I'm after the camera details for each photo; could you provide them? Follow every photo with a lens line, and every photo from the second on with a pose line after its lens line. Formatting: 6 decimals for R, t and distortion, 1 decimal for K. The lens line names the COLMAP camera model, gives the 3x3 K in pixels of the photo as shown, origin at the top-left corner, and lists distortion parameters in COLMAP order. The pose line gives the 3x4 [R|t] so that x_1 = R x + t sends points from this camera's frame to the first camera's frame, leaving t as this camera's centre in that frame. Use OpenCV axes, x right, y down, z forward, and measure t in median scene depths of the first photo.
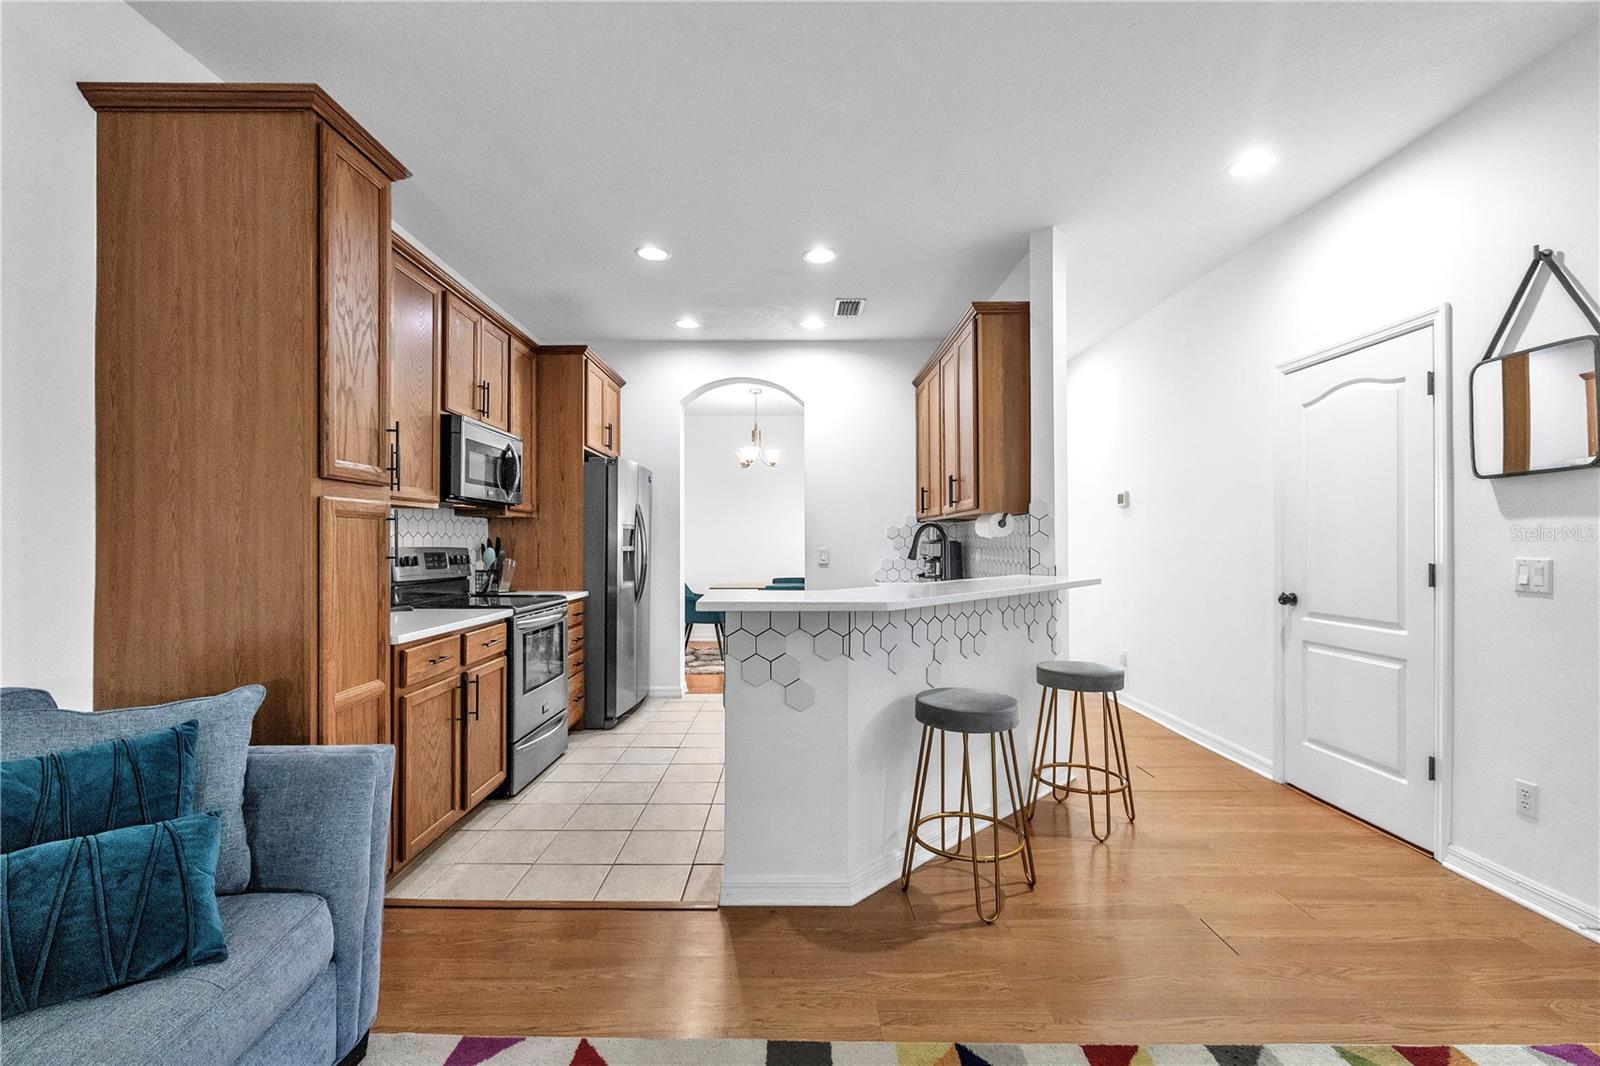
lens RADIAL K [[666.0, 0, 809.3], [0, 666.0, 543.3], [0, 0, 1]] dist [-0.001974, 0.000157]
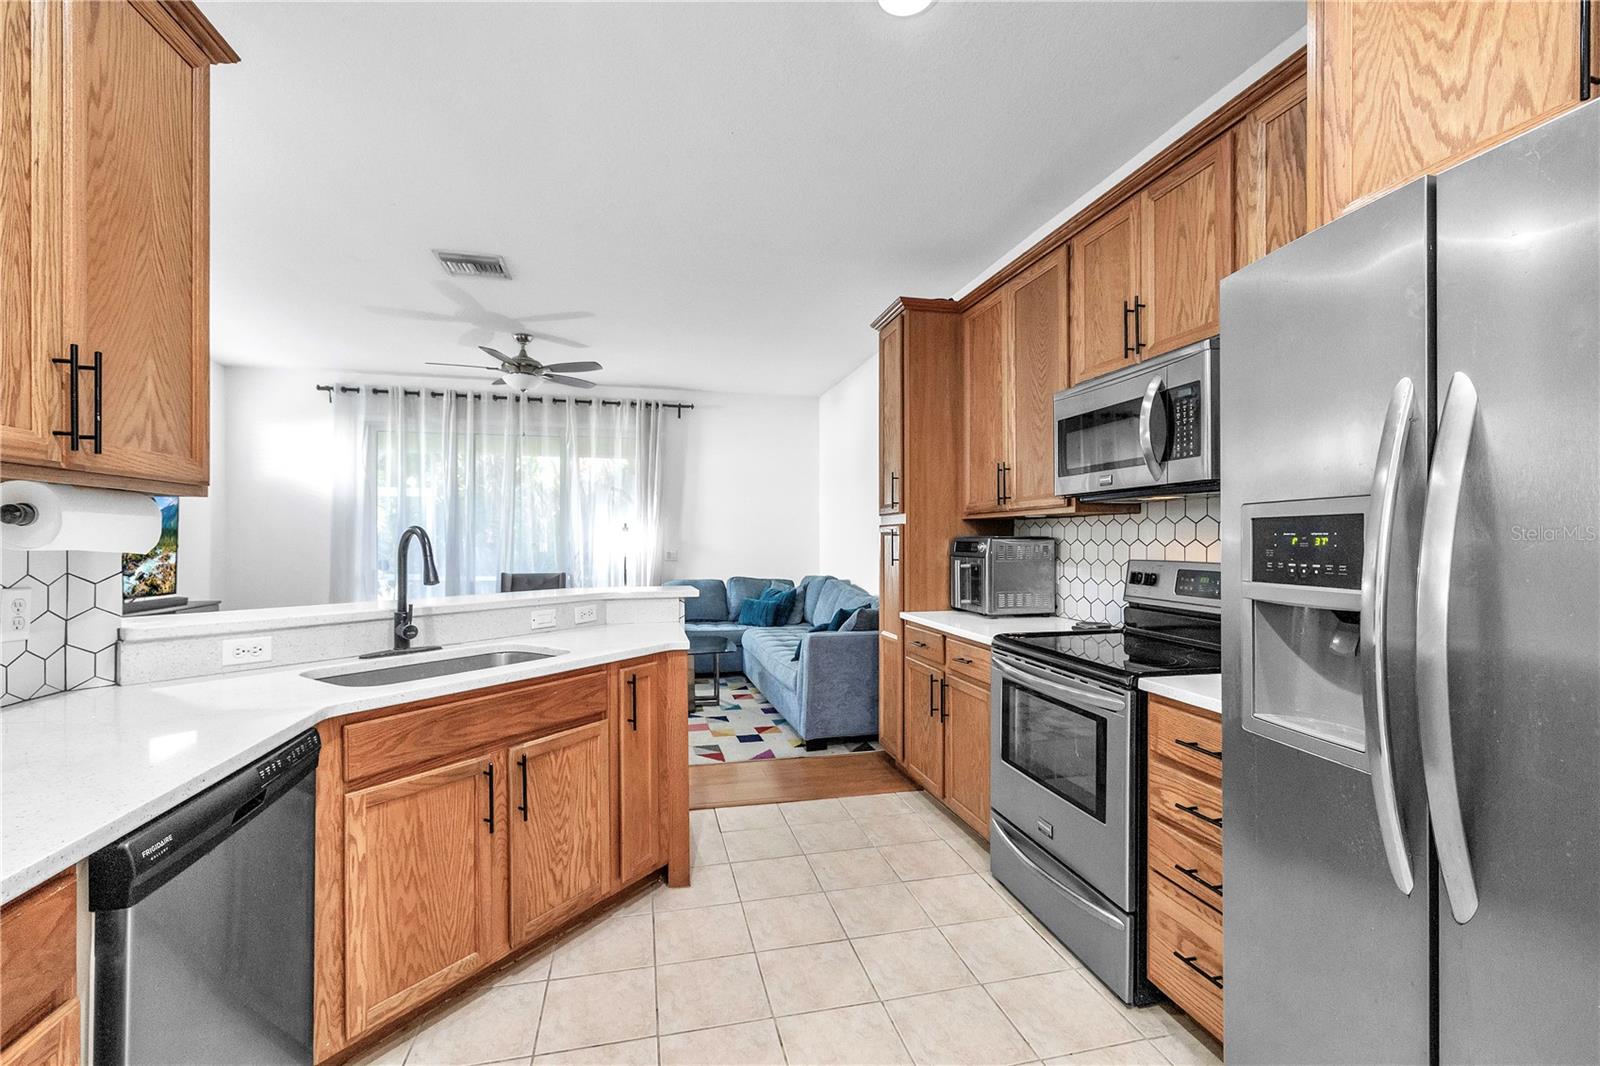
lens RADIAL K [[666.0, 0, 799.9], [0, 666.0, 531.3], [0, 0, 1]] dist [-0.001974, 0.000157]
pose [[-0.973866, 0.001347, -0.227121, -0.046779], [0.003938, 0.999932, -0.010955, -0.023205], [0.227091, -0.011563, -0.973805, 1.940931]]
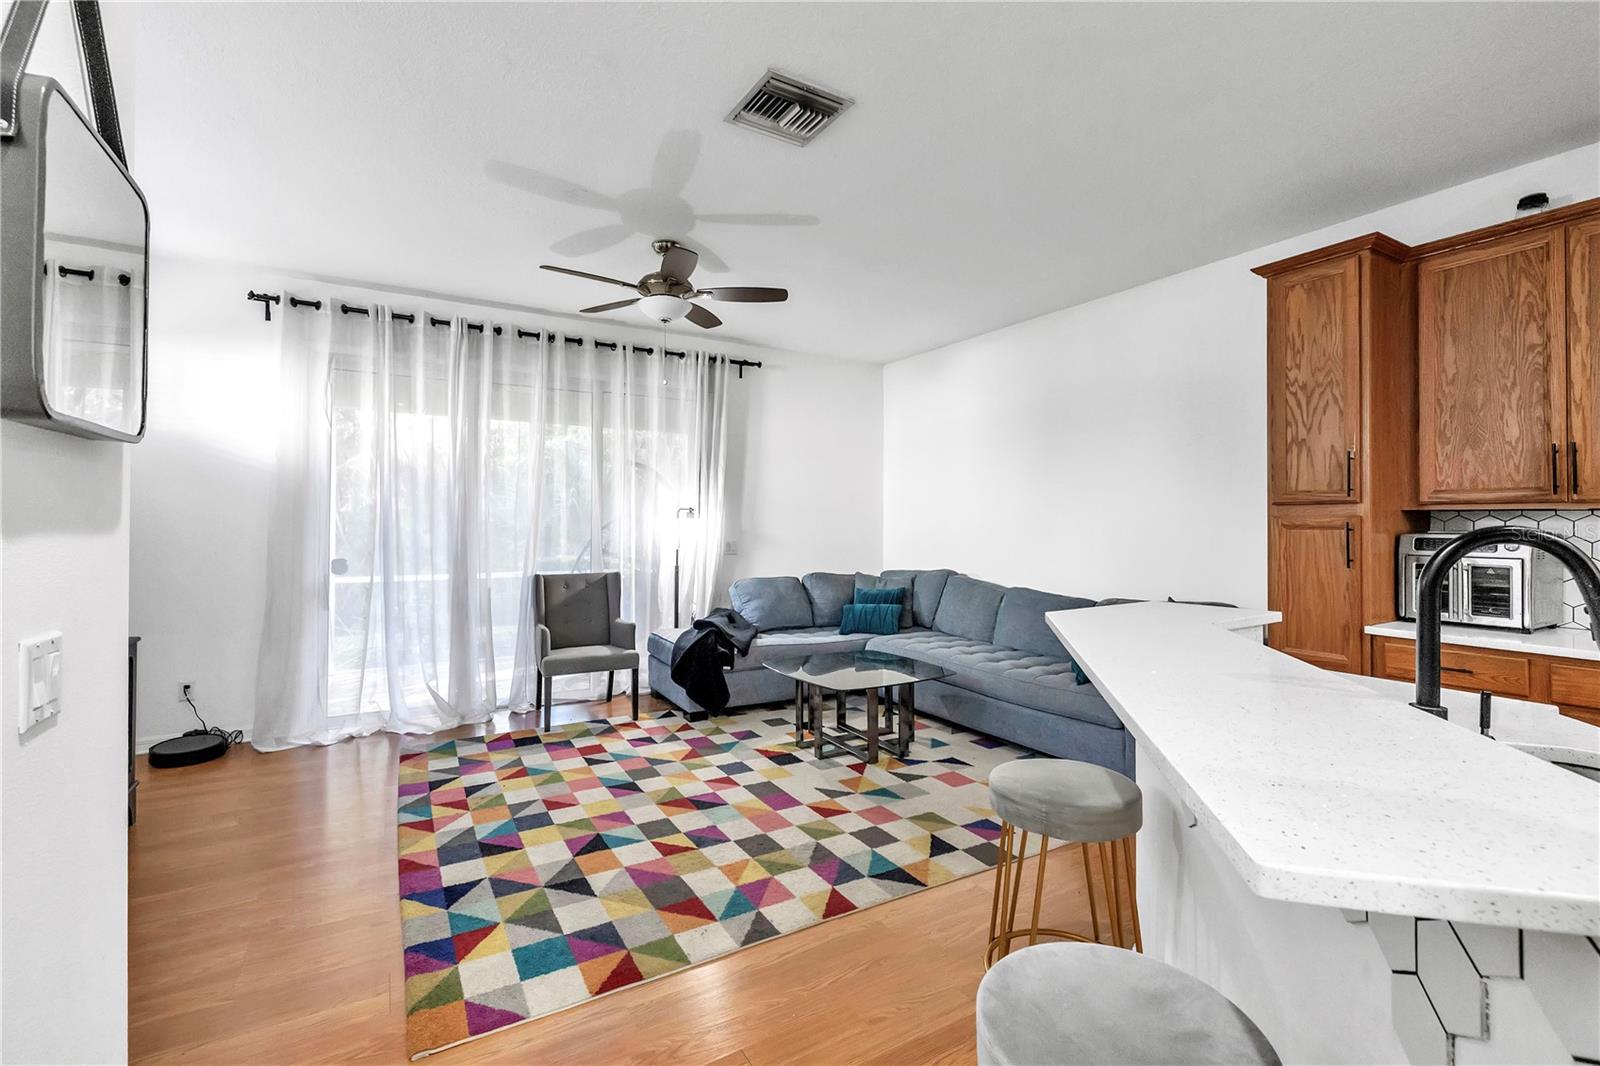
lens RADIAL K [[666.0, 0, 788.7], [0, 666.0, 511.8], [0, 0, 1]] dist [-0.001974, 0.000157]
pose [[-0.868920, -0.000115, -0.494953, 0.705474], [0.005247, 0.999942, -0.009443, -0.051566], [0.494925, -0.010802, -0.868869, 1.228106]]
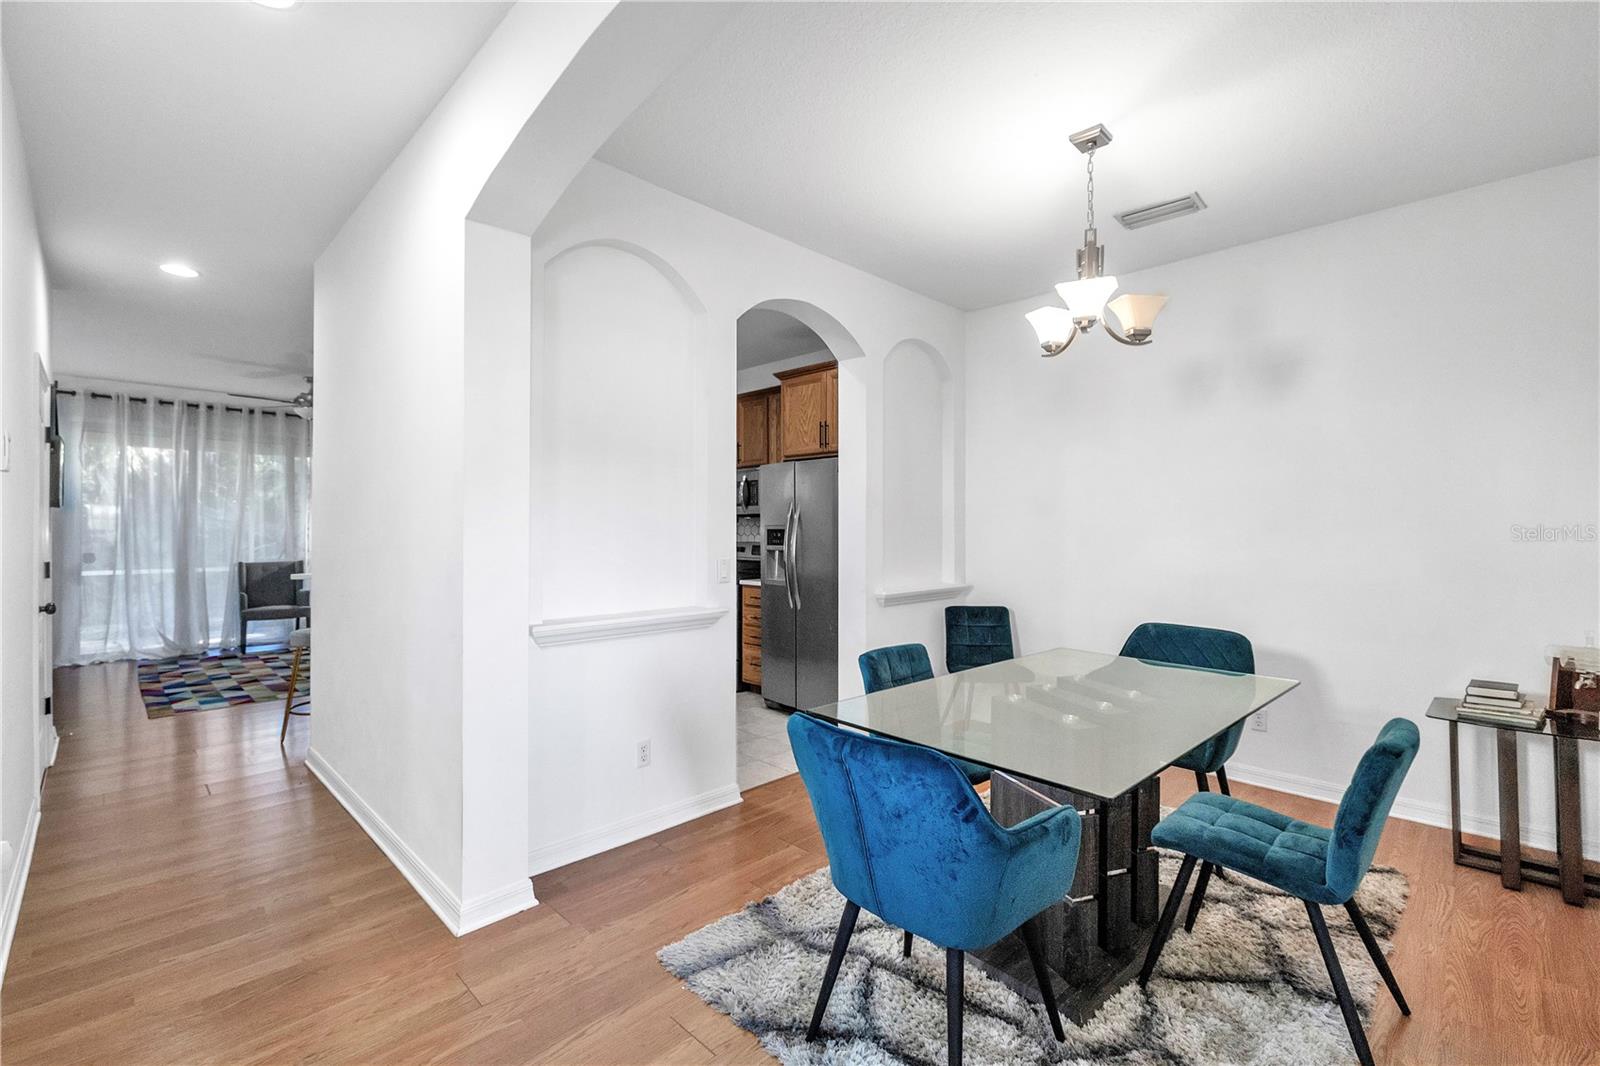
lens RADIAL K [[666.0, 0, 782.5], [0, 666.0, 525.7], [0, 0, 1]] dist [-0.001974, 0.000157]
pose [[-0.707342, 0.002809, -0.706866, 0.771226], [0.005448, 0.999984, -0.001477, -0.042253], [0.706851, -0.004895, -0.707346, 2.850496]]
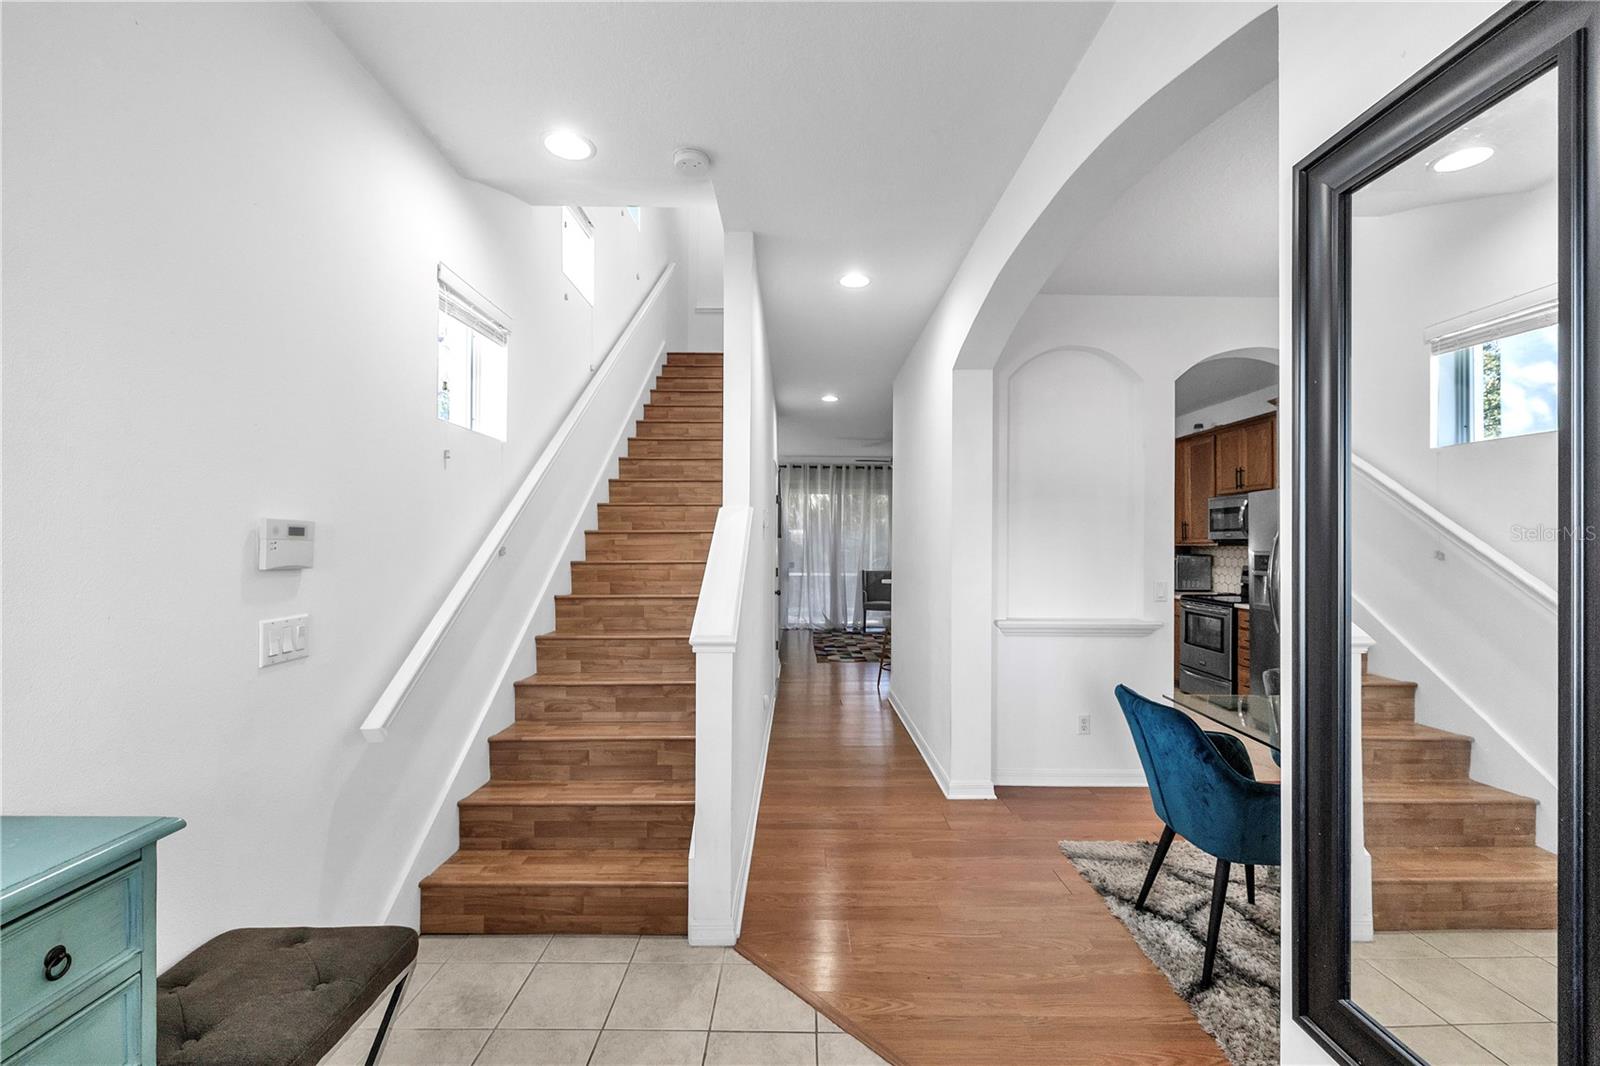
lens RADIAL K [[666.0, 0, 815.0], [0, 666.0, 535.9], [0, 0, 1]] dist [-0.001974, 0.000157]
pose [[-0.999870, 0.002585, -0.015942, 0.772164], [0.002775, 0.999925, -0.011912, -0.068225], [0.015910, -0.011955, -0.999802, 3.360274]]
